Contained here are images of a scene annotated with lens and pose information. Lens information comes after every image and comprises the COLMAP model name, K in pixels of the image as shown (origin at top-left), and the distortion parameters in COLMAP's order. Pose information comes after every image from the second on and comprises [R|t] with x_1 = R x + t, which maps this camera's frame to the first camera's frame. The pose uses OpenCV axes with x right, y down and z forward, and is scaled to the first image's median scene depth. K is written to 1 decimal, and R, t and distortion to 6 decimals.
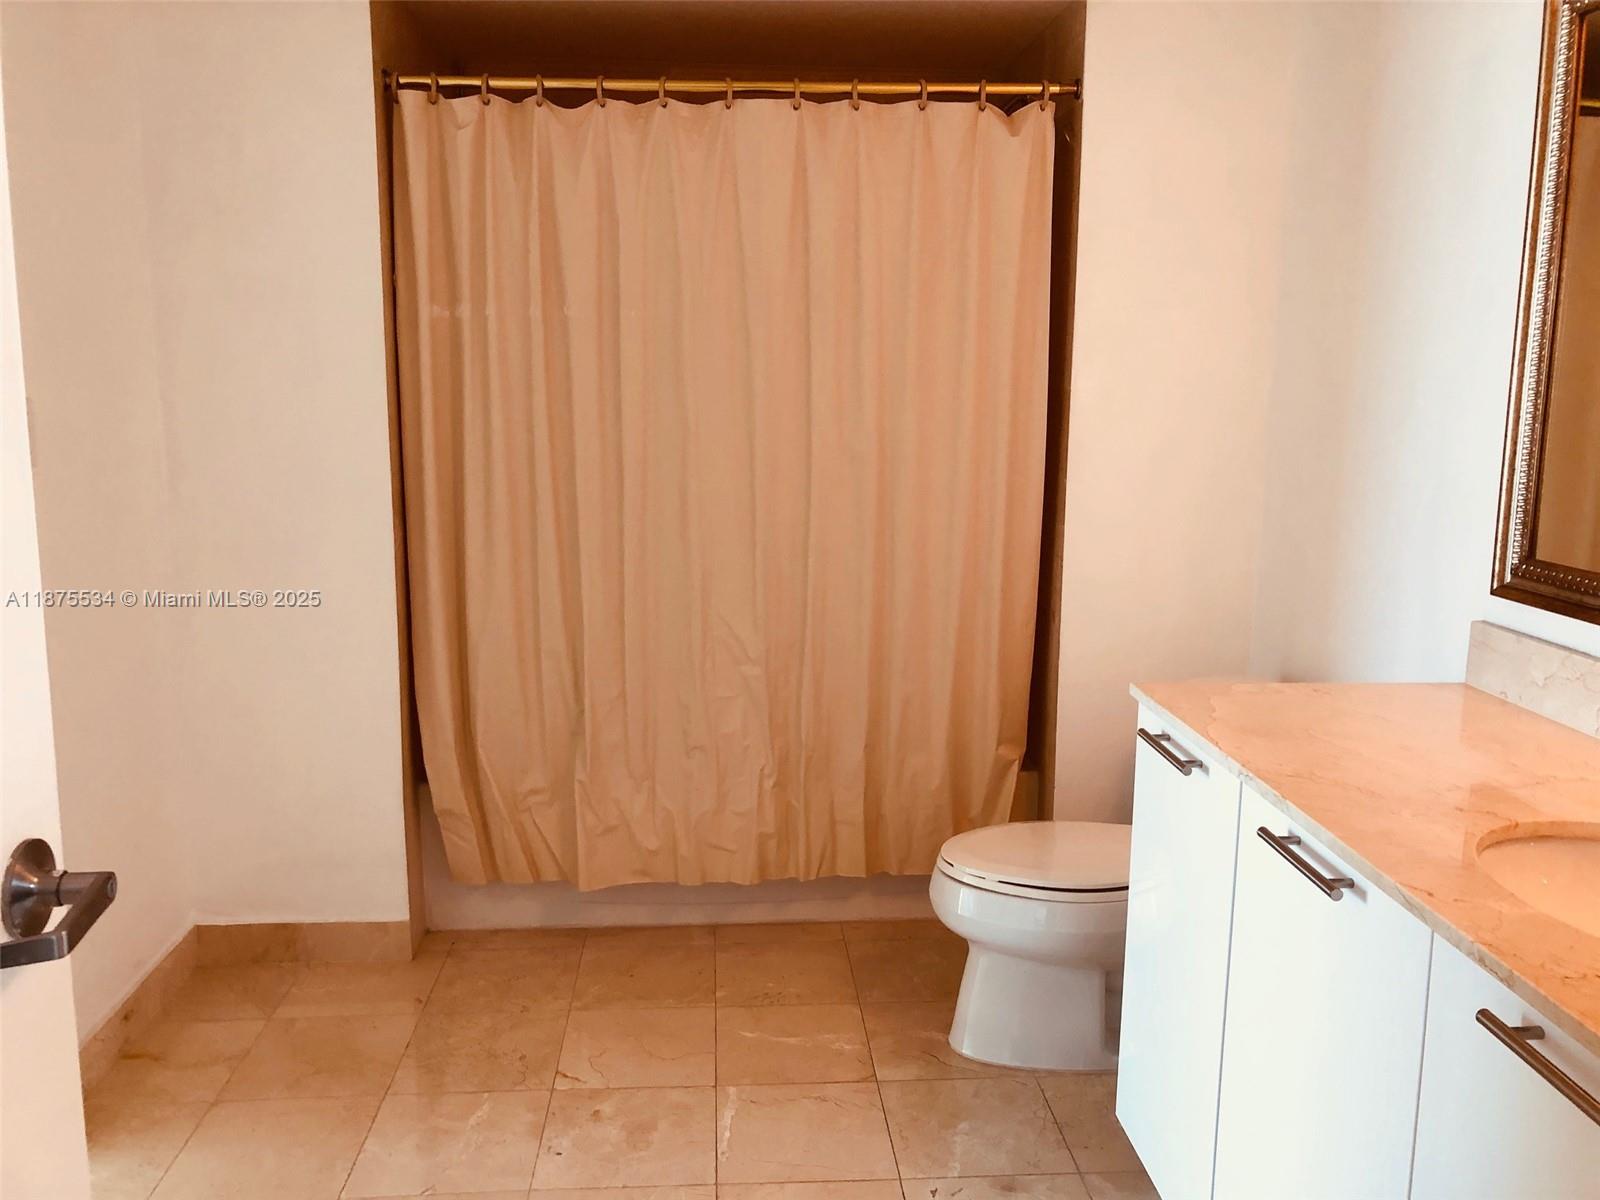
lens RADIAL K [[1290.9, 0, 800.0], [0, 1290.9, 600.0], [0, 0, 1]] dist [0.089923, -0.123324]
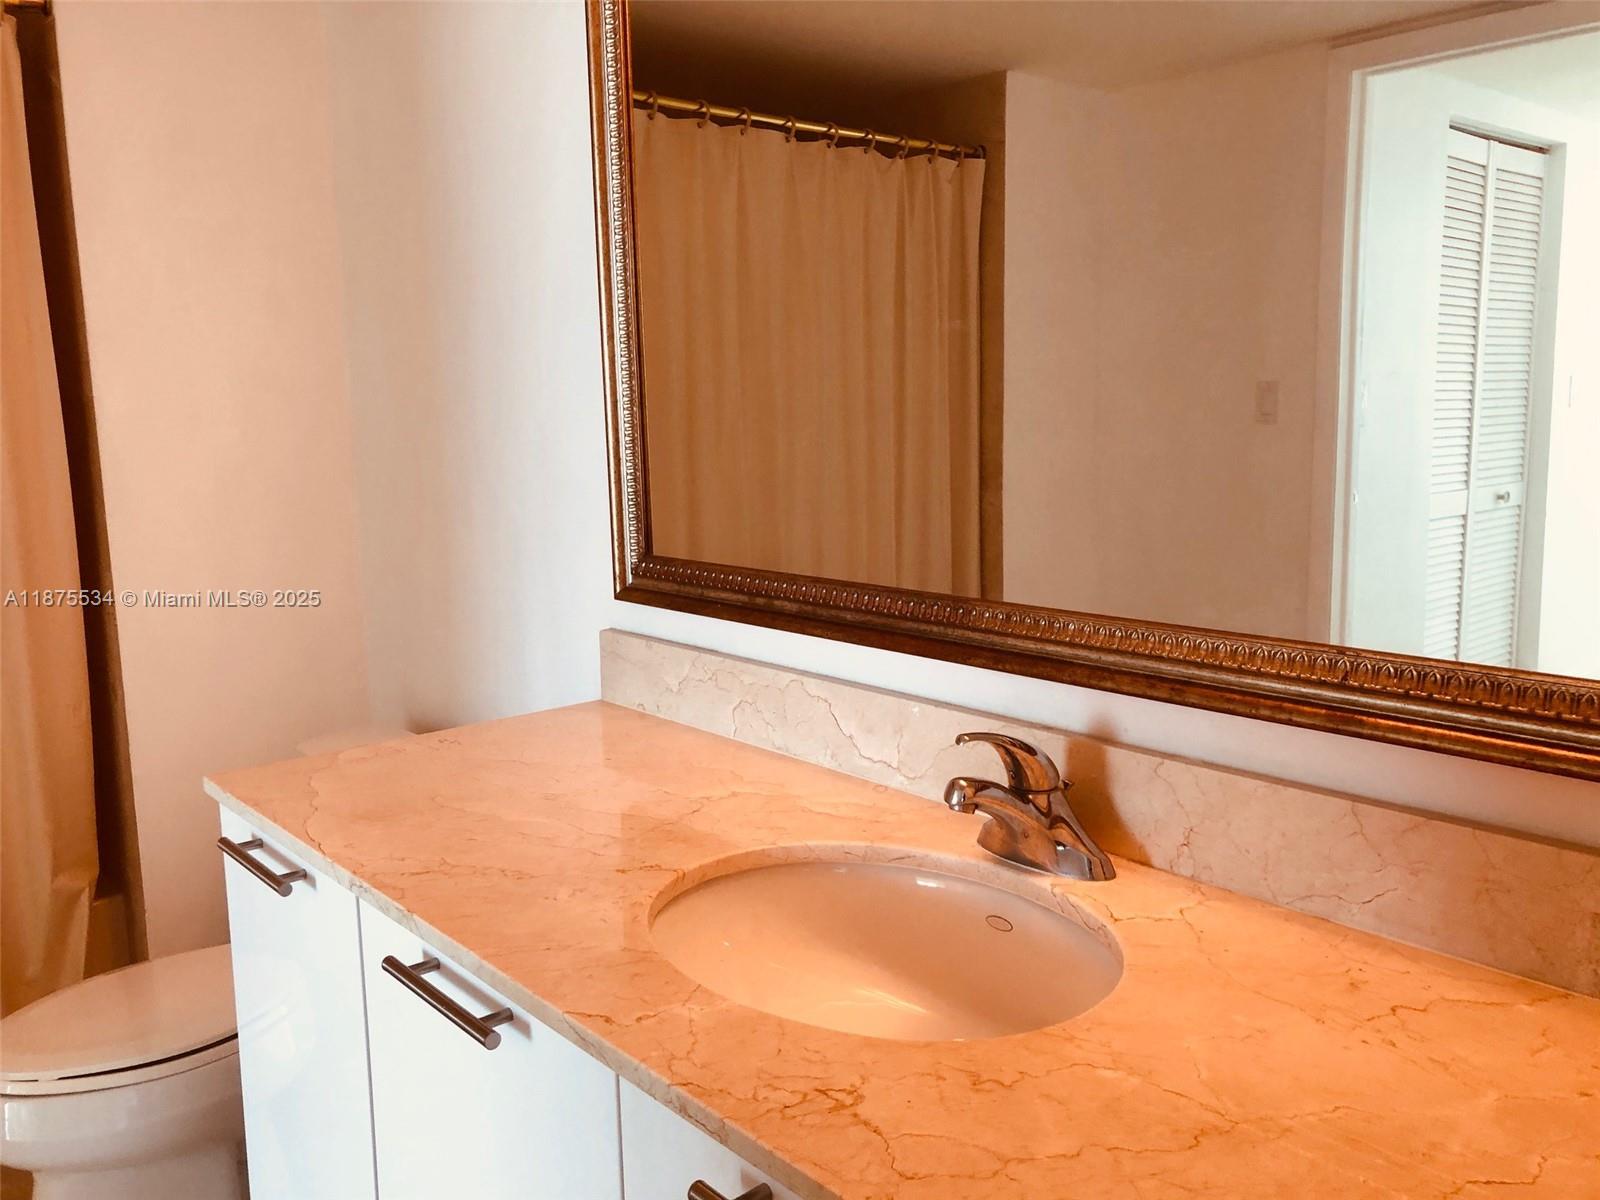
lens RADIAL K [[1285.5, 0, 801.7], [0, 1285.5, 591.3], [0, 0, 1]] dist [0.124409, -0.300948]
pose [[0.794823, -0.114573, 0.595928, 0.106321], [0.128588, 0.991514, 0.019123, -0.010302], [-0.593062, 0.061430, 0.802810, 0.221734]]
